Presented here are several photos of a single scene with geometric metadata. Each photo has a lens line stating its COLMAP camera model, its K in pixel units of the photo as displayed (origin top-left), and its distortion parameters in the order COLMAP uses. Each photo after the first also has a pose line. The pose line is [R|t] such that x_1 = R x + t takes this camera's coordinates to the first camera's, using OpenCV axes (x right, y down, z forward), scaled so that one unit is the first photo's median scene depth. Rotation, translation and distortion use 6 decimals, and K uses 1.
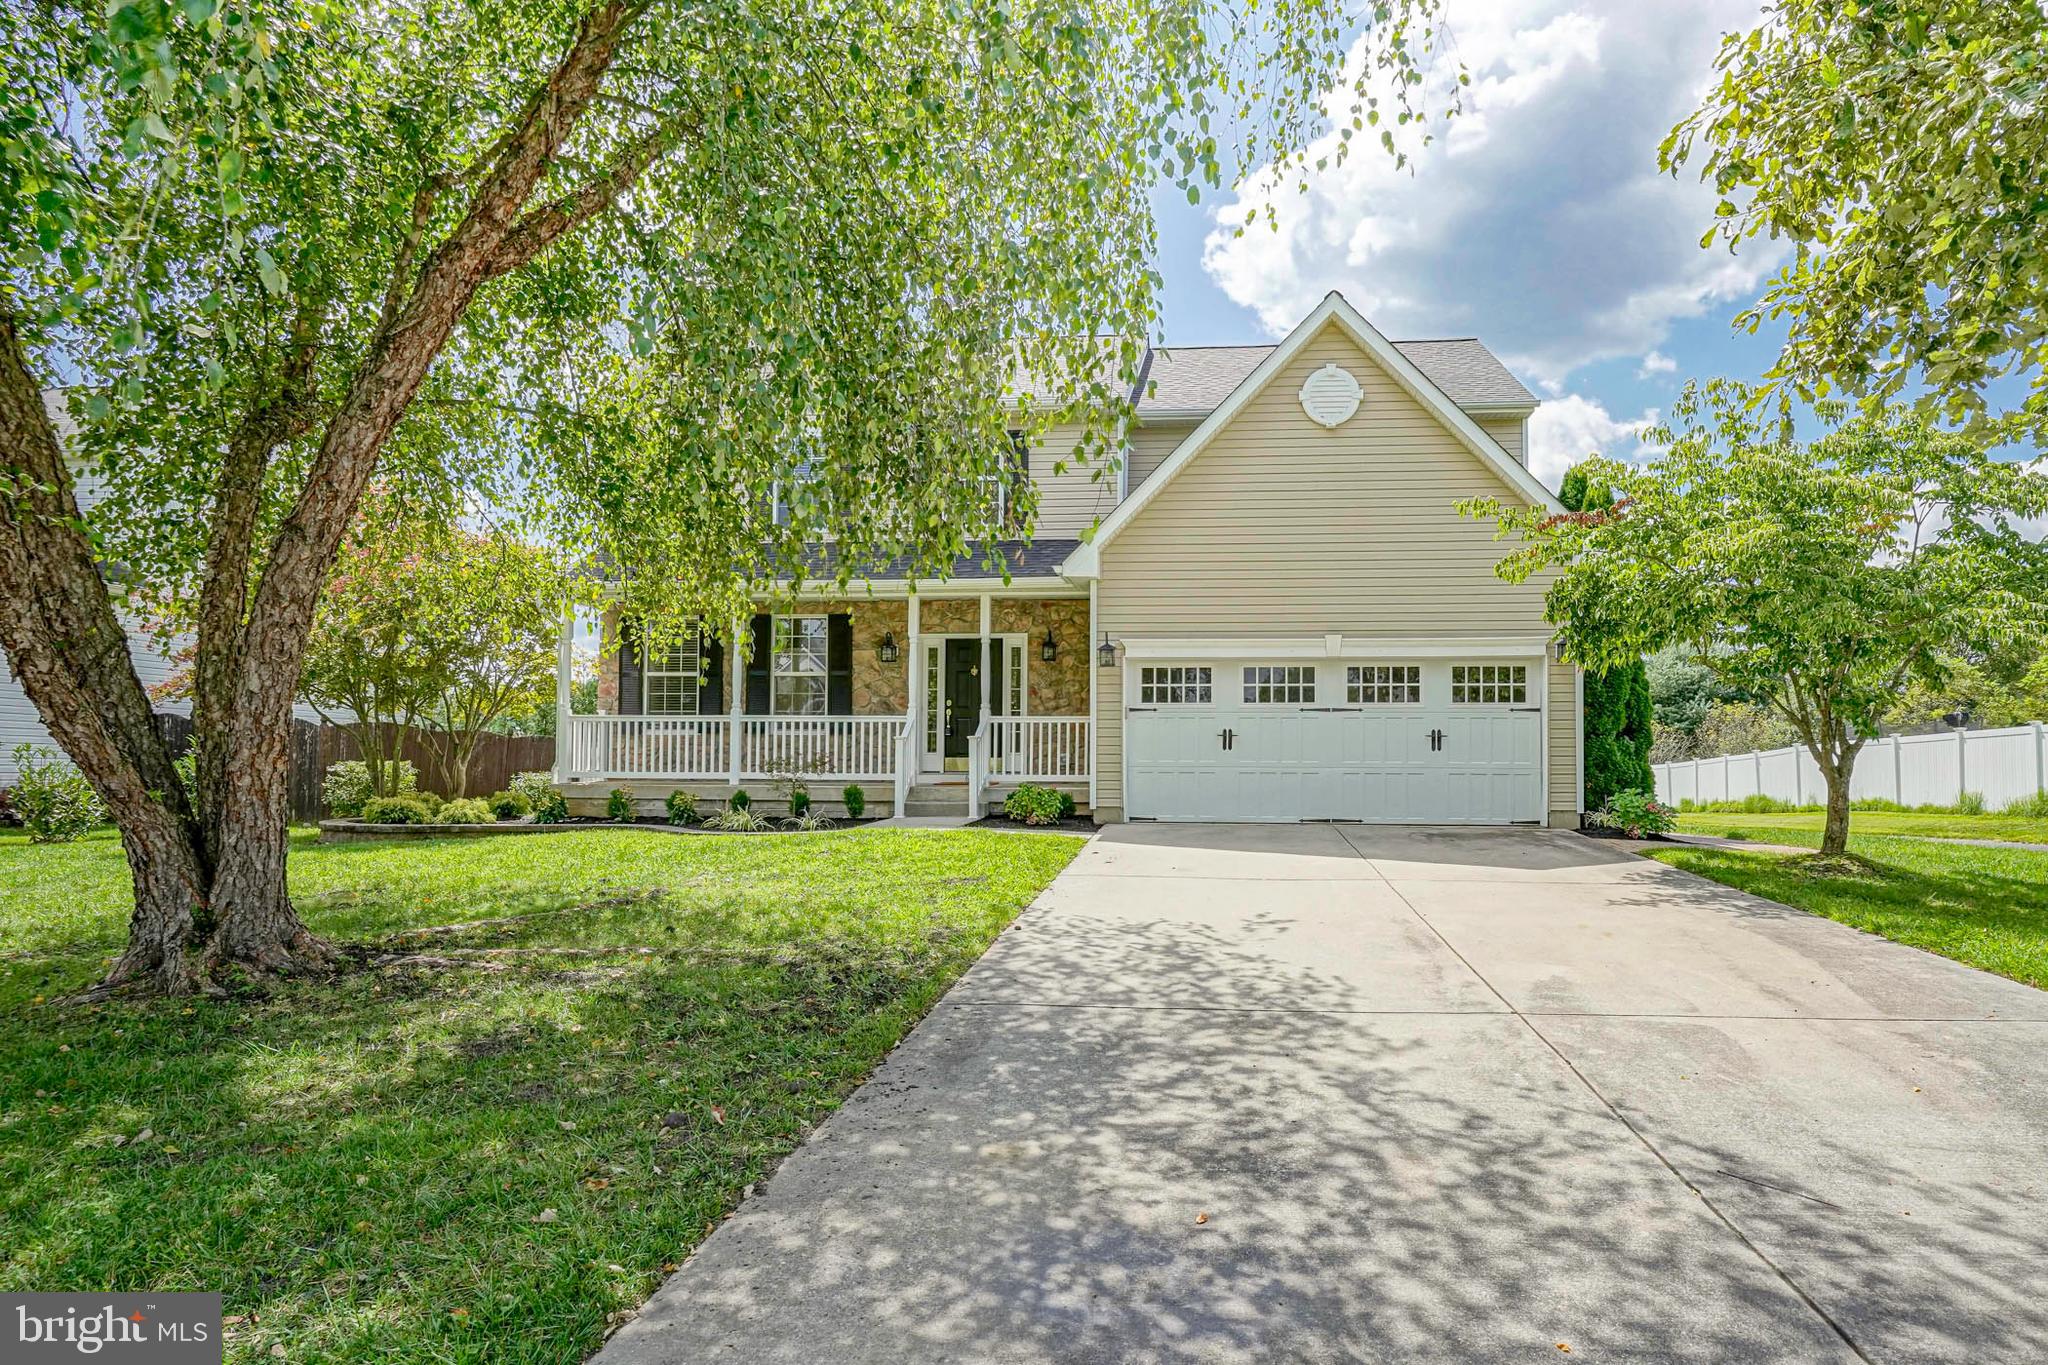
lens RADIAL K [[1164.1, 0, 1024.8], [0, 1164.1, 694.0], [0, 0, 1]] dist [-0.000808, 0.002956]
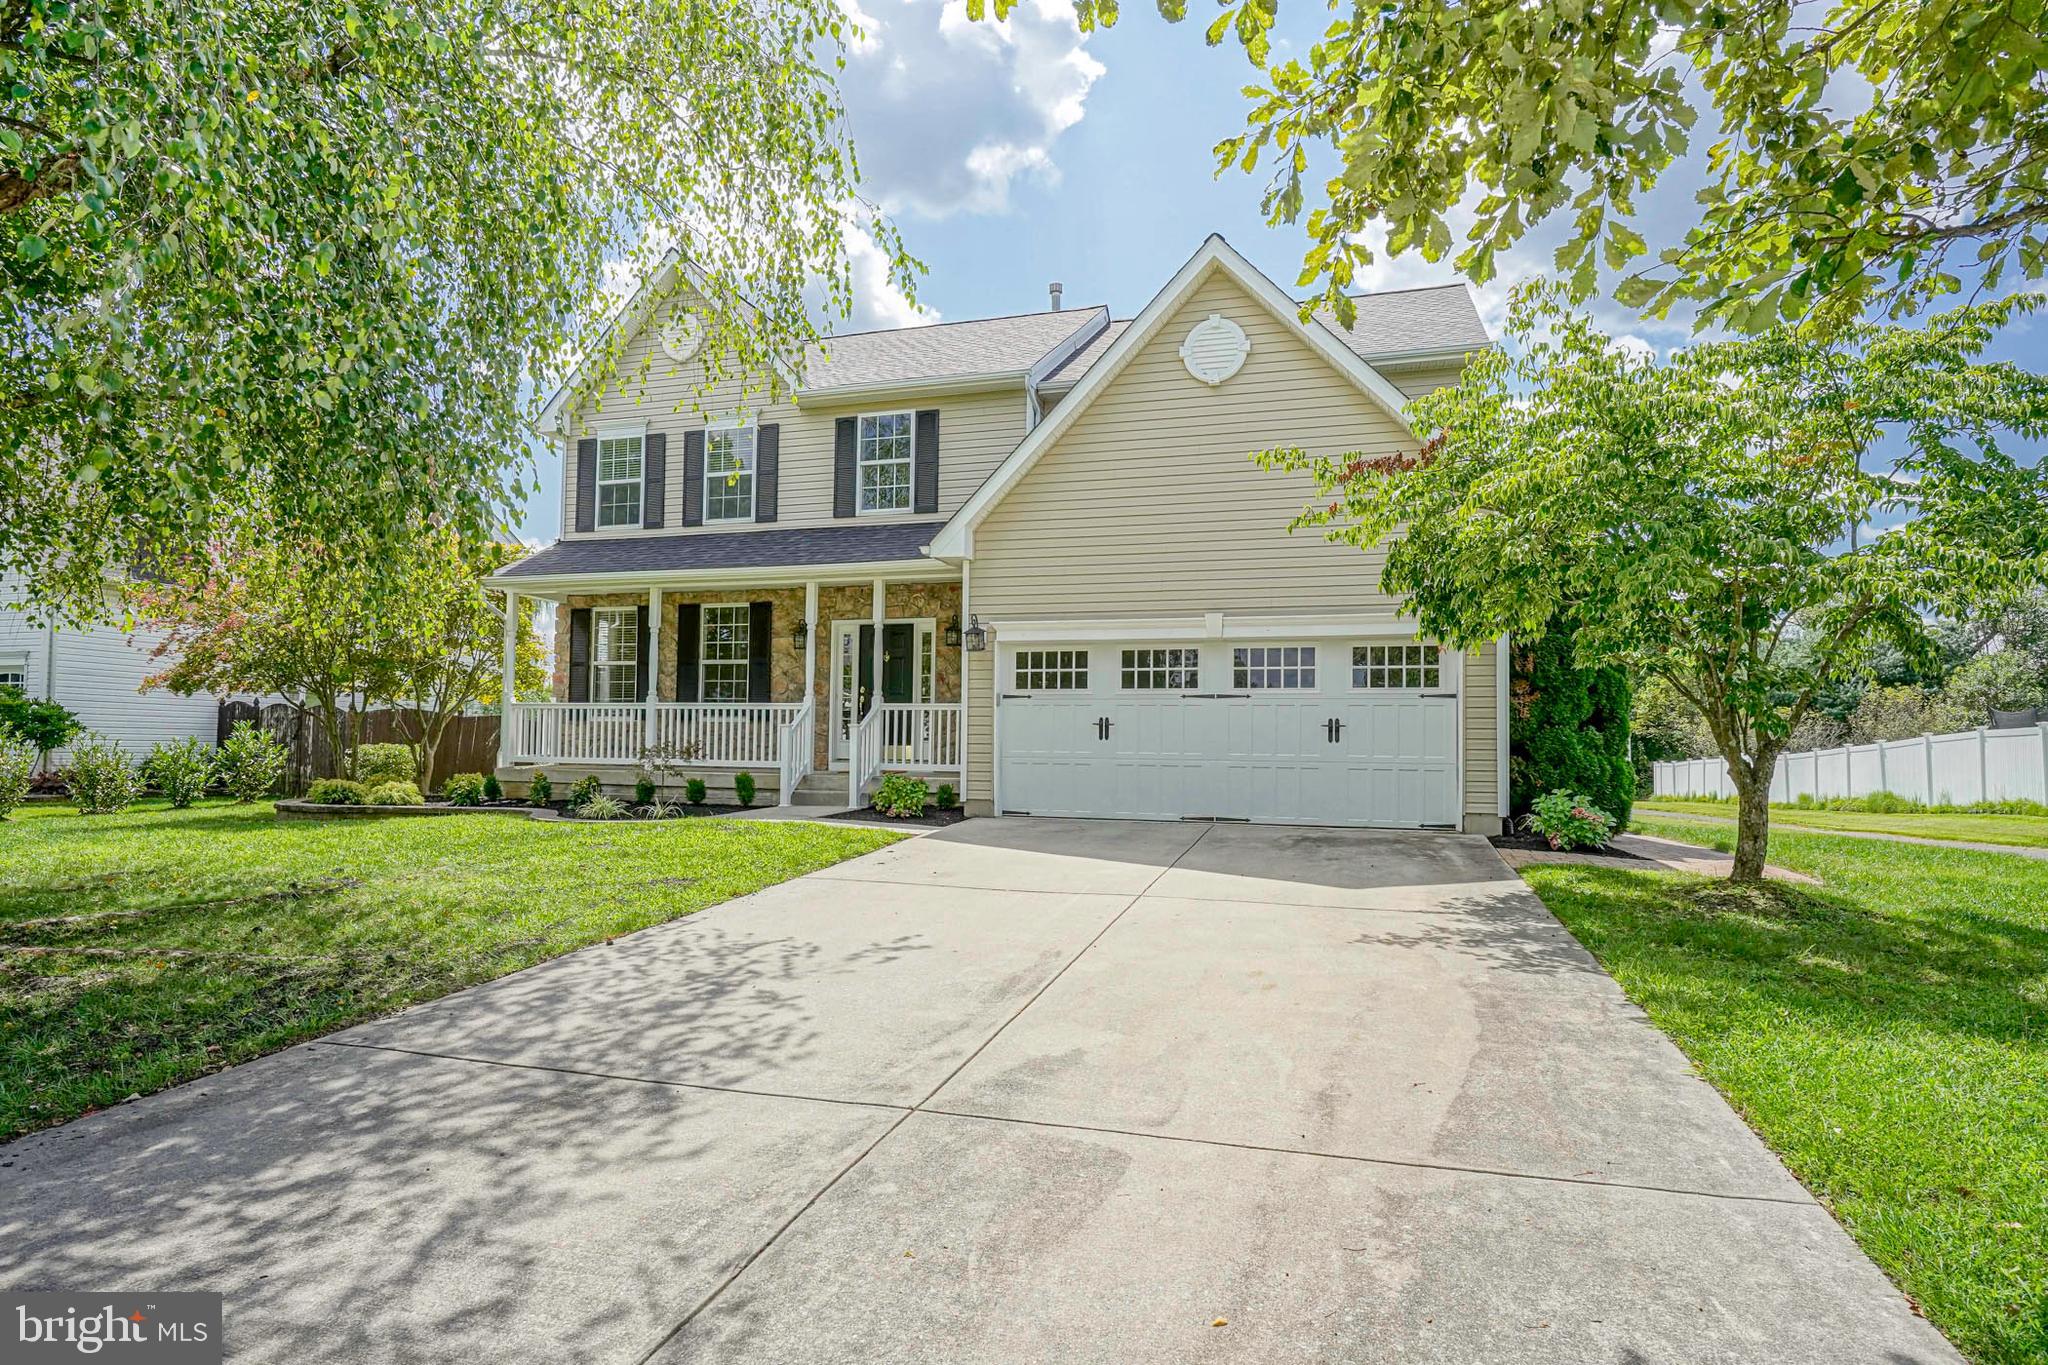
lens RADIAL K [[1068.0, 0, 1023.0], [0, 1068.0, 672.4], [0, 0, 1]] dist [0.000745, -0.001281]
pose [[0.978476, -0.007250, -0.206234, 0.286867], [0.005848, 0.999955, -0.007408, 0.000327], [0.206279, 0.006042, 0.978475, 0.156358]]
